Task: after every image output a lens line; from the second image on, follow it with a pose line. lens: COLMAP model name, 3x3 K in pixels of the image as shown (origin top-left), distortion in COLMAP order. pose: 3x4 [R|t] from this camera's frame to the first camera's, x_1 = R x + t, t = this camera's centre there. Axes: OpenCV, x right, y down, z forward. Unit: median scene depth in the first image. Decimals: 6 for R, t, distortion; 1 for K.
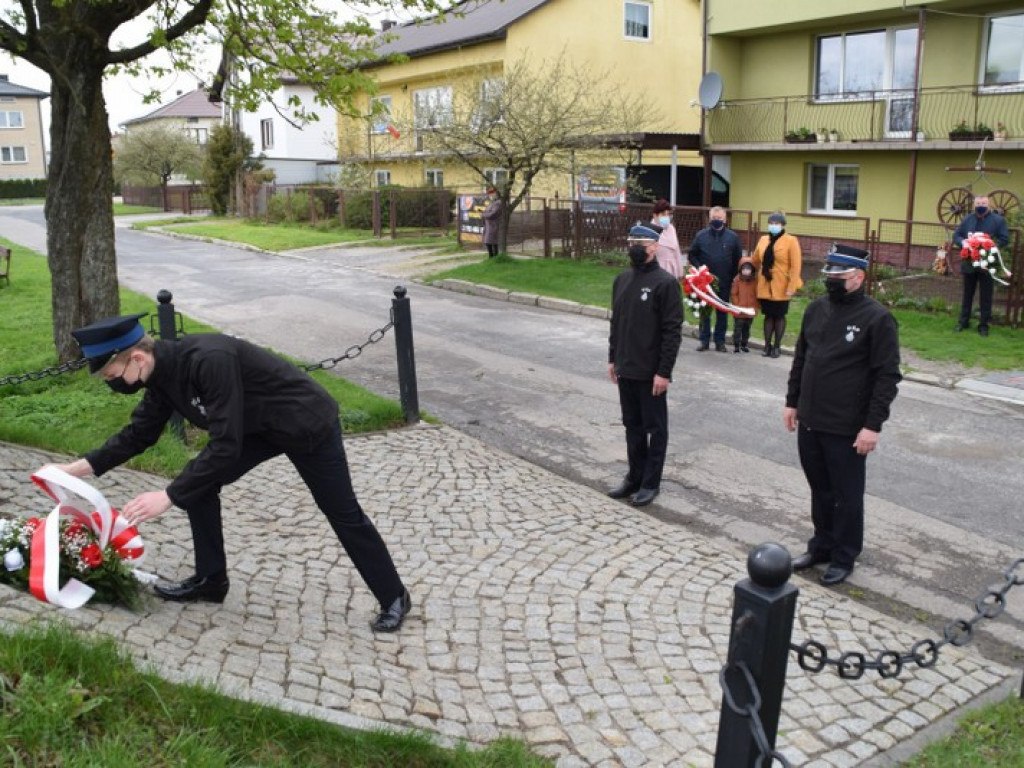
lens RADIAL K [[908.7, 0, 503.6], [0, 908.7, 385.4], [0, 0, 1]] dist [-0.173513, 0.117274]
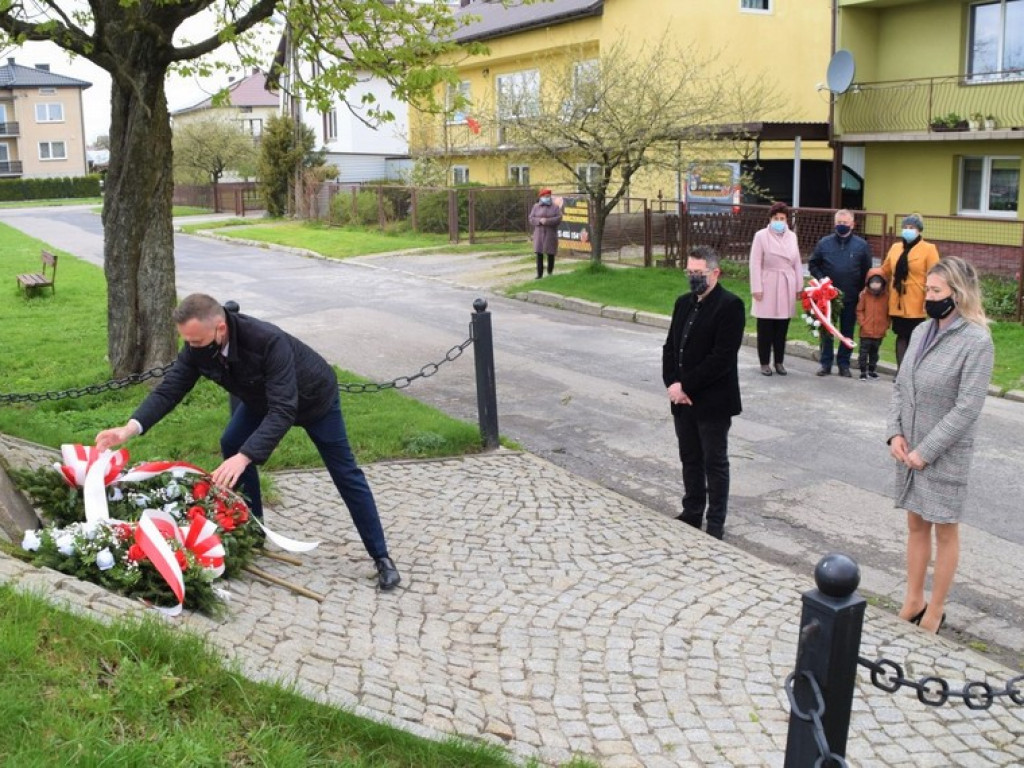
lens RADIAL K [[1061.0, 0, 441.9], [0, 1061.0, 391.9], [0, 0, 1]] dist [-0.175189, 0.117570]
pose [[0.989130, 0.015432, -0.146229, 0.004897], [-0.018511, 0.999634, -0.019719, 0.005557], [0.145871, 0.022211, 0.989054, -0.057798]]
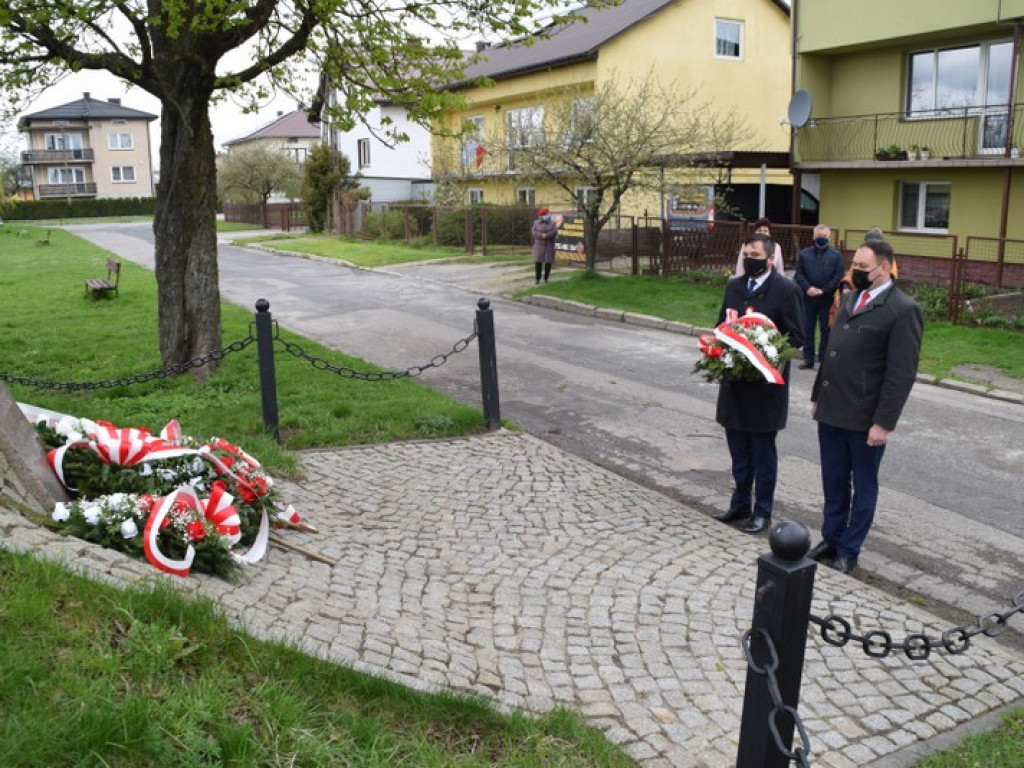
lens RADIAL K [[907.7, 0, 506.8], [0, 907.7, 384.4], [0, 0, 1]] dist [-0.173128, 0.115090]
pose [[0.995142, 0.014268, -0.097410, 0.013038], [-0.016305, 0.999664, -0.020145, 0.008831], [0.097090, 0.021636, 0.995040, -0.032633]]
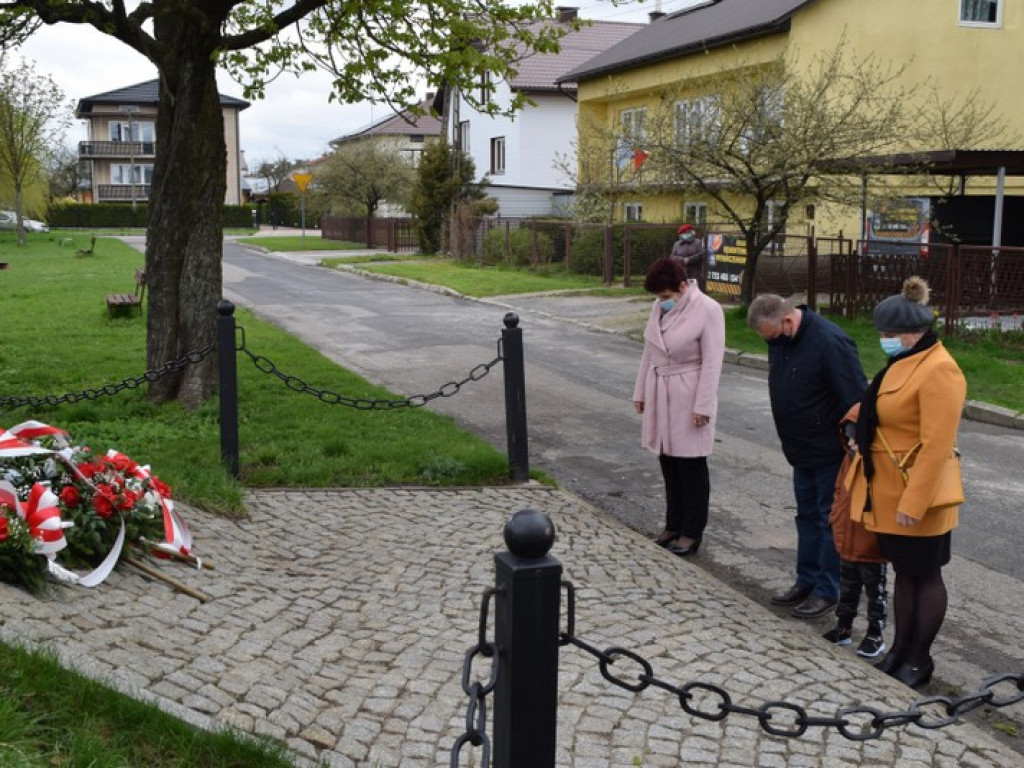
lens RADIAL K [[1190.0, 0, 504.7], [0, 1190.0, 397.4], [0, 0, 1]] dist [-0.095018, 0.240700]
pose [[0.964909, 0.051161, -0.257554, 0.137996], [-0.071396, 0.995001, -0.069832, 0.036283], [0.252693, 0.085770, 0.963737, -0.038689]]
